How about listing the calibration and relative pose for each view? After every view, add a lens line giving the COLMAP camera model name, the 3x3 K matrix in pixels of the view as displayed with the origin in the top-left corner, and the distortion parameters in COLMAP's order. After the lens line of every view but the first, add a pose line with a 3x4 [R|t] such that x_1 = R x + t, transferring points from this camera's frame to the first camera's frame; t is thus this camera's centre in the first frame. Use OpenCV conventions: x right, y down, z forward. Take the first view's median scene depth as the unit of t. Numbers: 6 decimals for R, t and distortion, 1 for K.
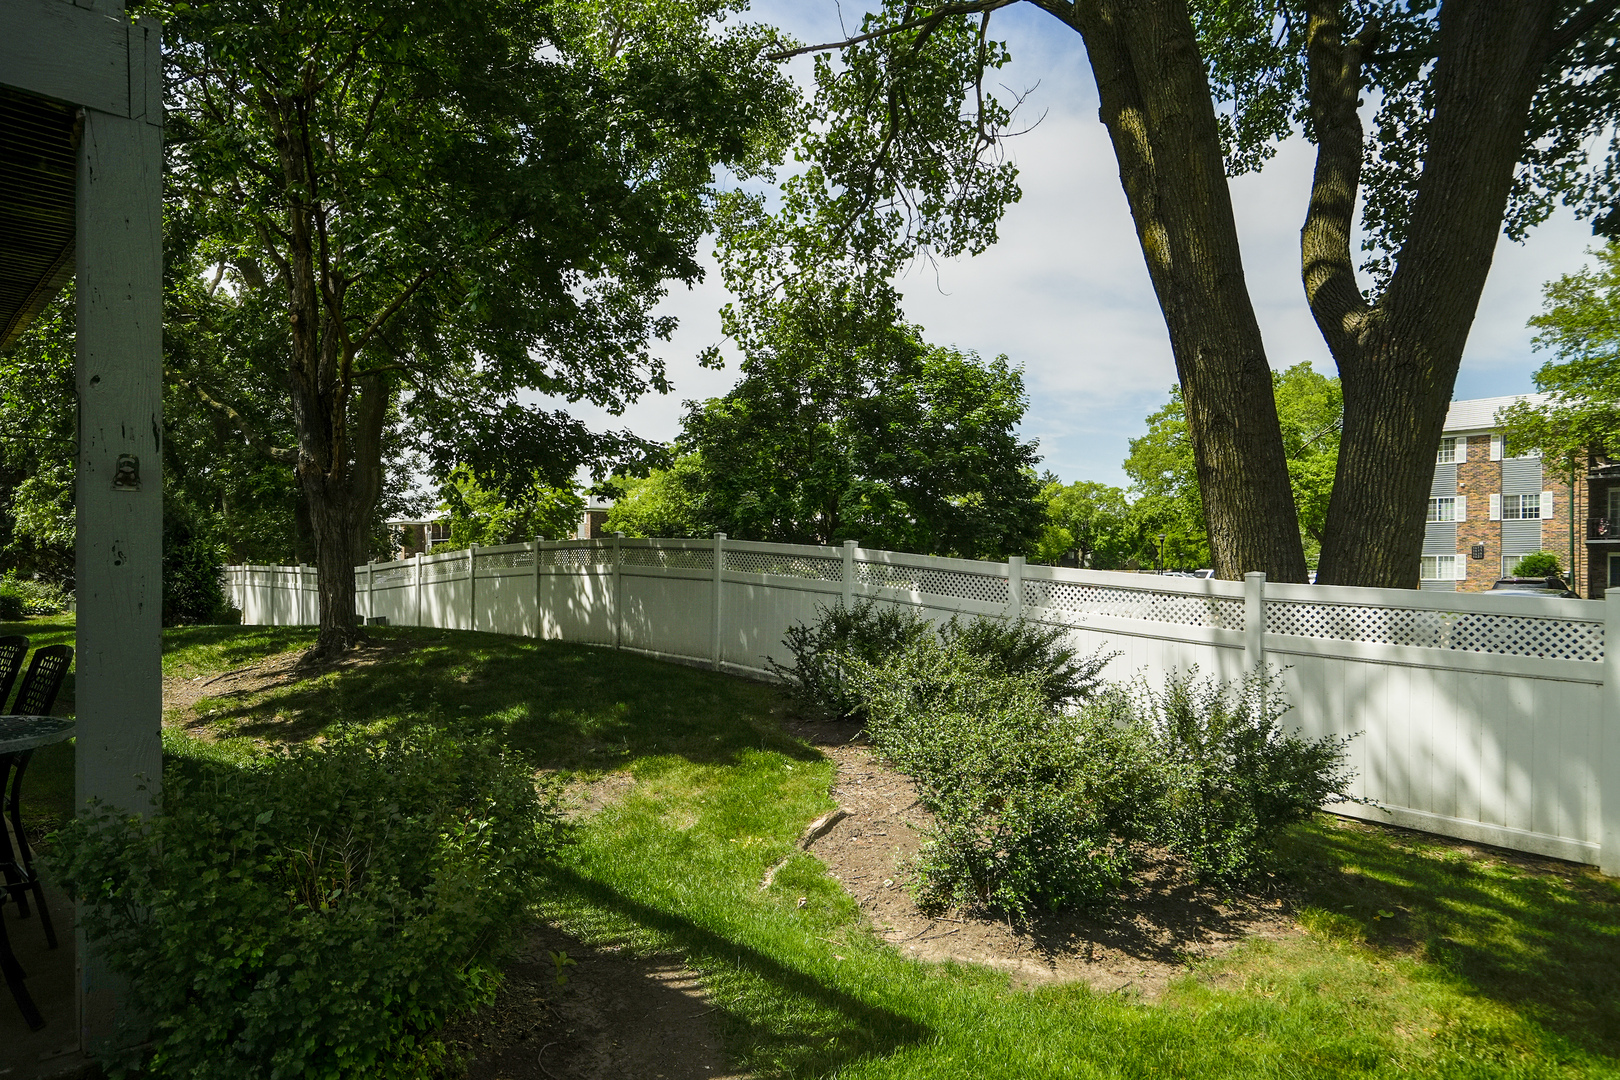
lens RADIAL K [[1009.8, 0, 809.5], [0, 1009.8, 568.6], [0, 0, 1]] dist [0.005625, 0.000718]
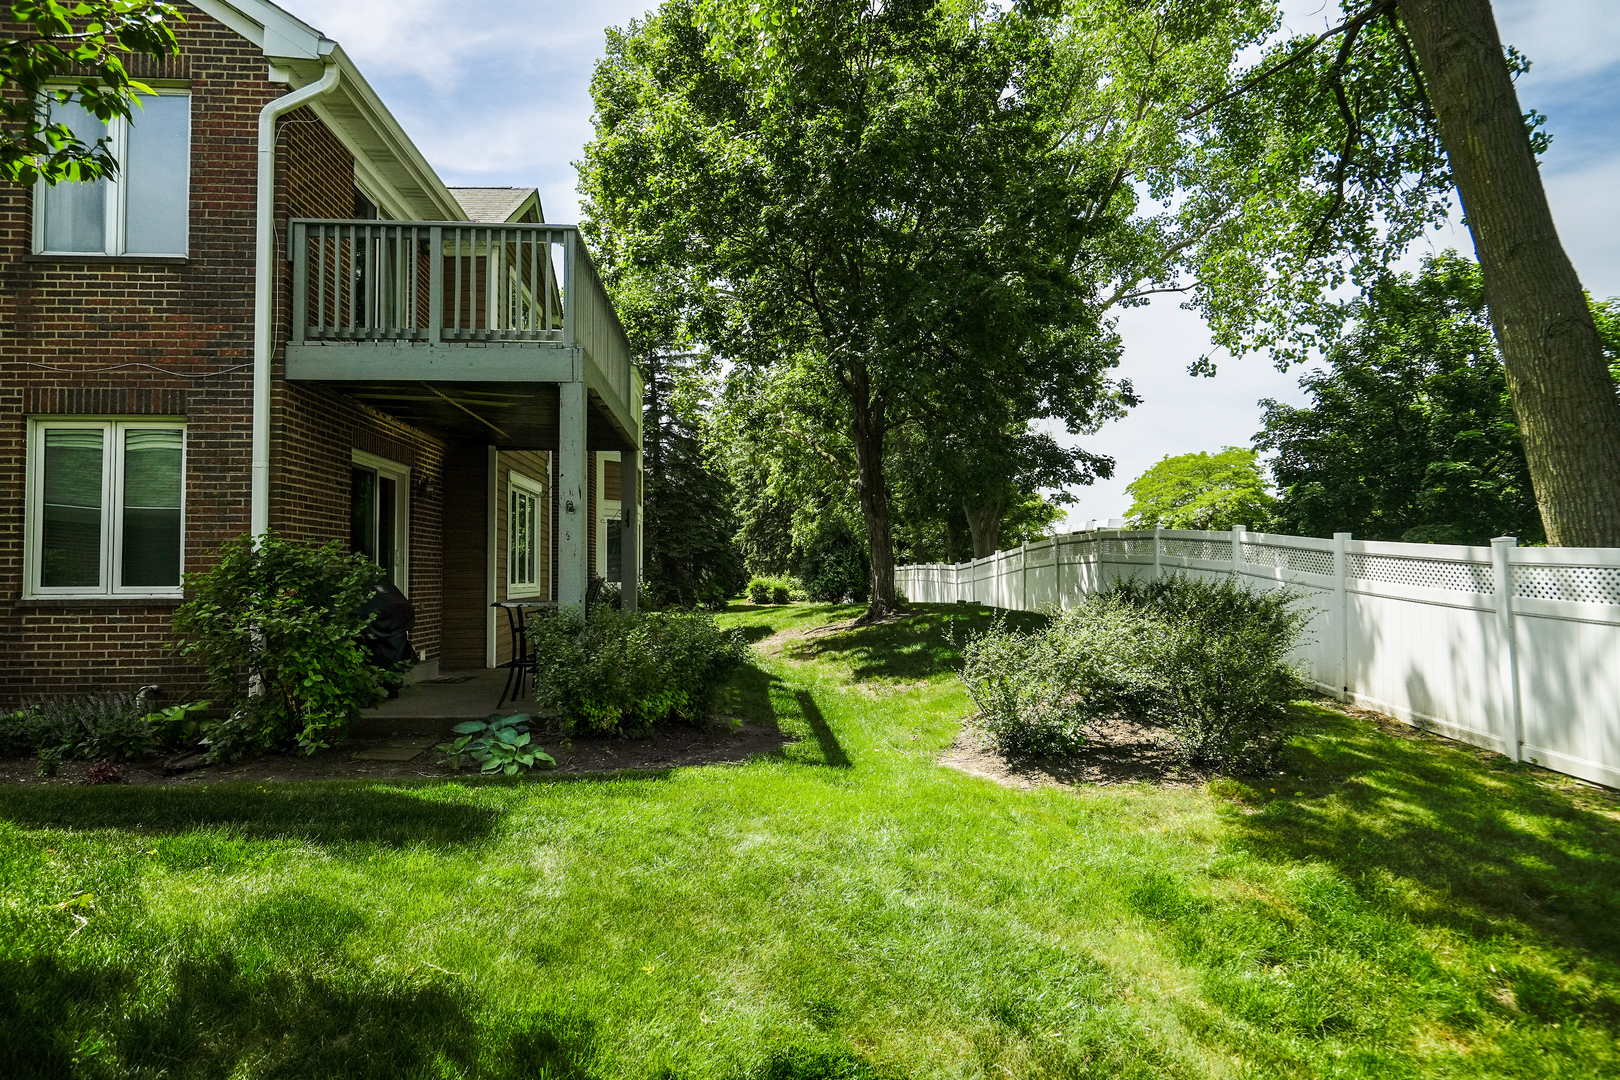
lens RADIAL K [[959.9, 0, 810.0], [0, 959.9, 540.0], [0, 0, 1]] dist [0.003533, 0.000032]
pose [[0.768989, -0.031276, -0.638497, 0.463130], [0.009878, 0.999265, -0.037051, 0.031349], [0.639186, 0.022184, 0.768732, -0.175371]]
